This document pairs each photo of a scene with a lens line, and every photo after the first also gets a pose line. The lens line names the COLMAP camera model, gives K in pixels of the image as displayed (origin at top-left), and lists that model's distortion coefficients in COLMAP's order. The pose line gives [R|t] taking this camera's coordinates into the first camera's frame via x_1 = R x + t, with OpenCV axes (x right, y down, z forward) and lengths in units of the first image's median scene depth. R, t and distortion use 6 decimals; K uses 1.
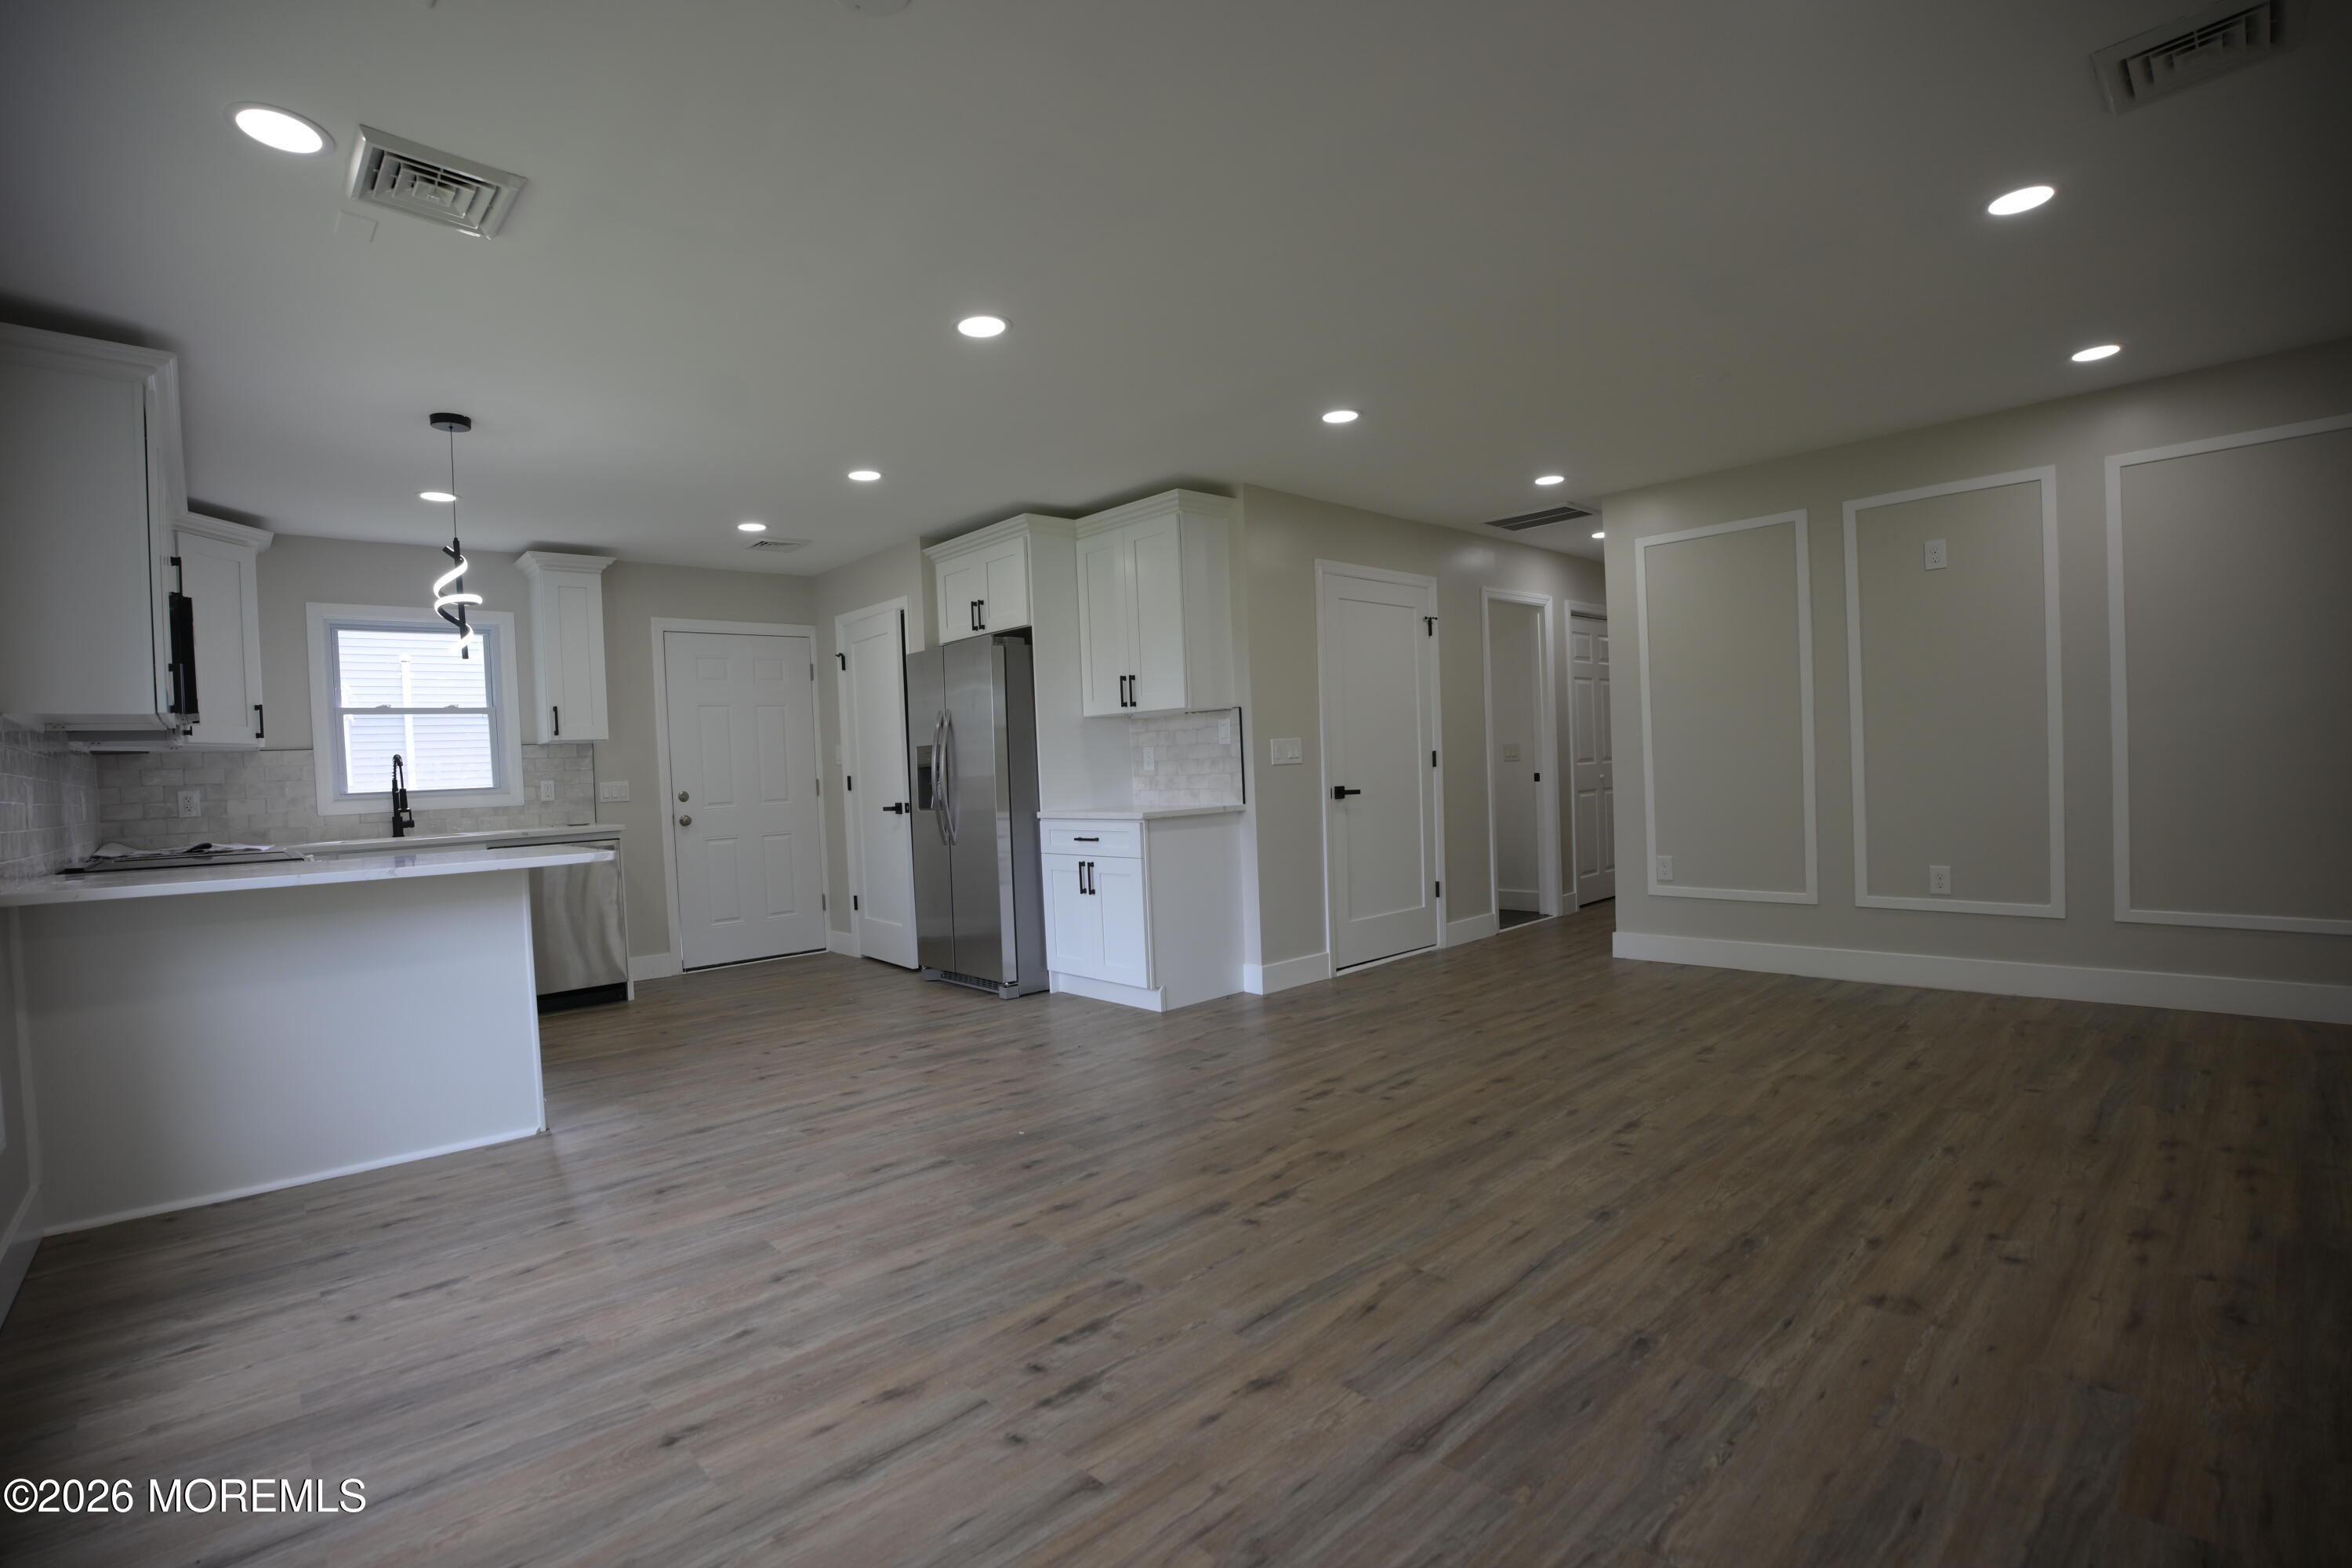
lens RADIAL K [[1070.2, 0, 1161.2], [0, 1070.2, 796.7], [0, 0, 1]] dist [-0.065275, 0.018453]
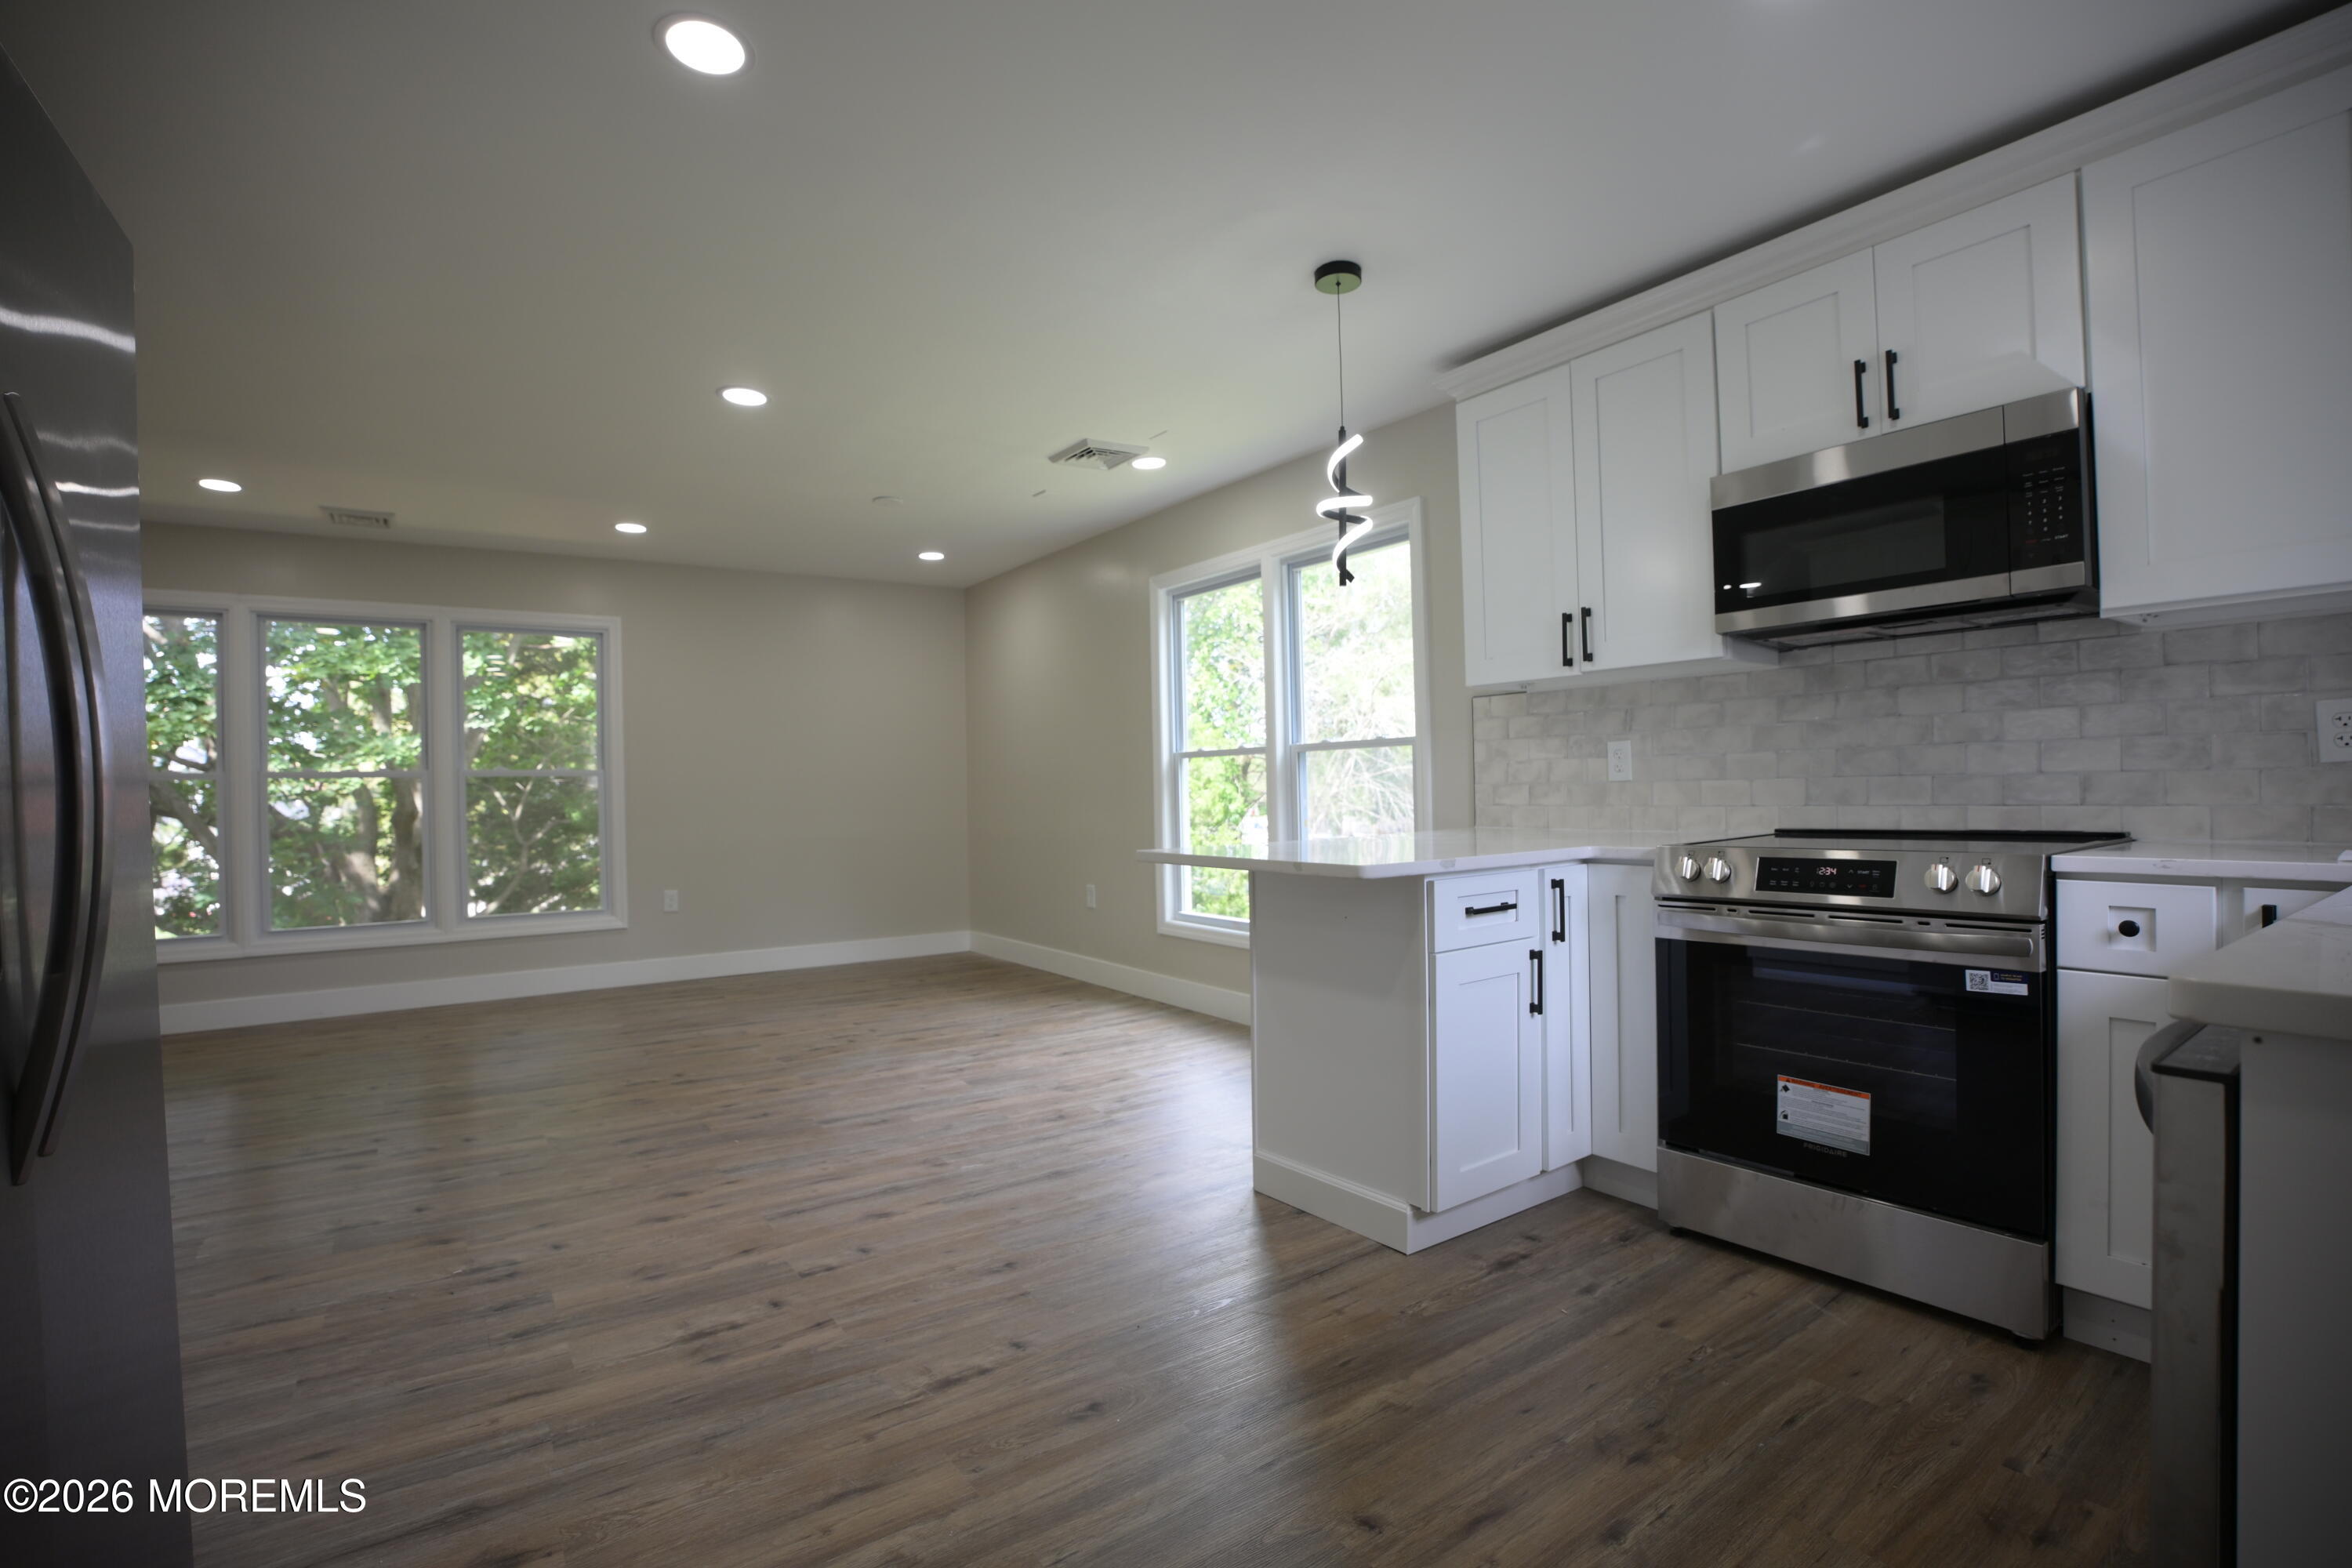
lens RADIAL K [[1070.2, 0, 1161.2], [0, 1070.2, 796.7], [0, 0, 1]] dist [-0.065275, 0.018453]
pose [[-0.989162, 0.062991, 0.132630, -0.520388], [0.067171, 0.997369, 0.027276, -0.009572], [-0.130563, 0.035889, -0.990790, 1.461428]]
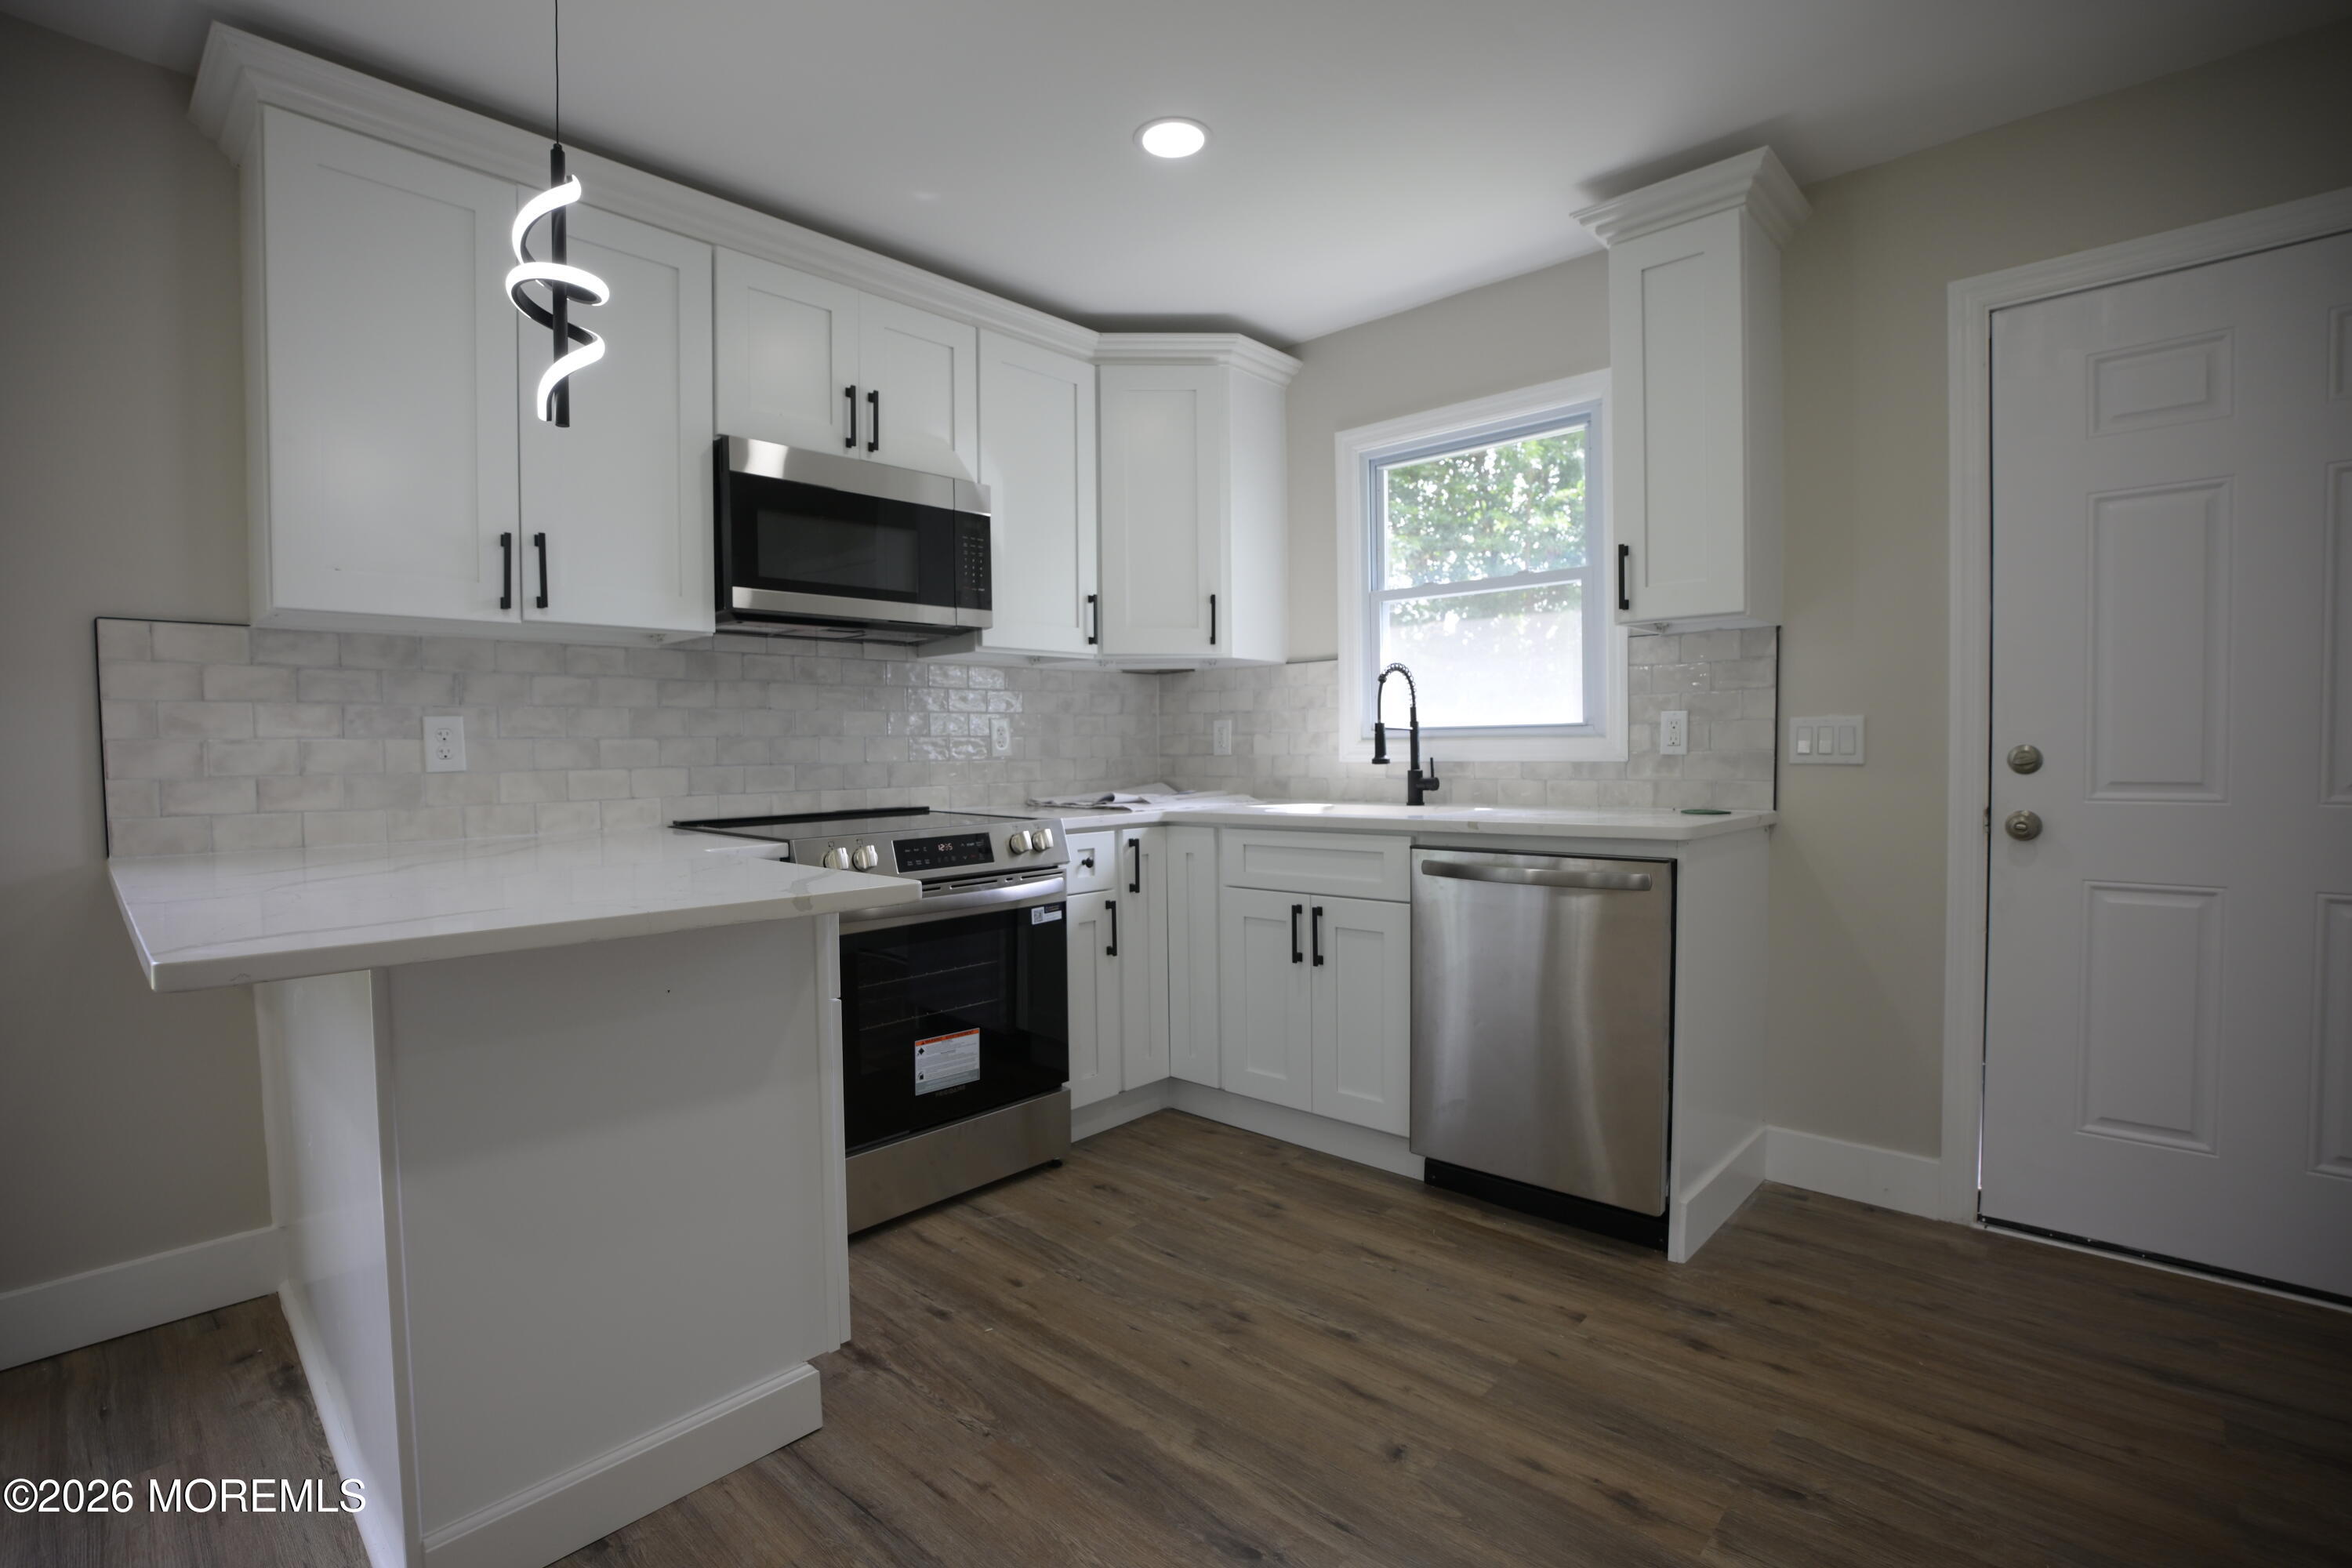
lens RADIAL K [[1085.7, 0, 1176.3], [0, 1085.7, 791.7], [0, 0, 1]] dist [-0.066745, 0.020948]
pose [[0.081463, 0.082542, -0.993253, -0.171907], [-0.018904, 0.996513, 0.081262, -0.019187], [0.996497, 0.012157, 0.082739, 0.998960]]
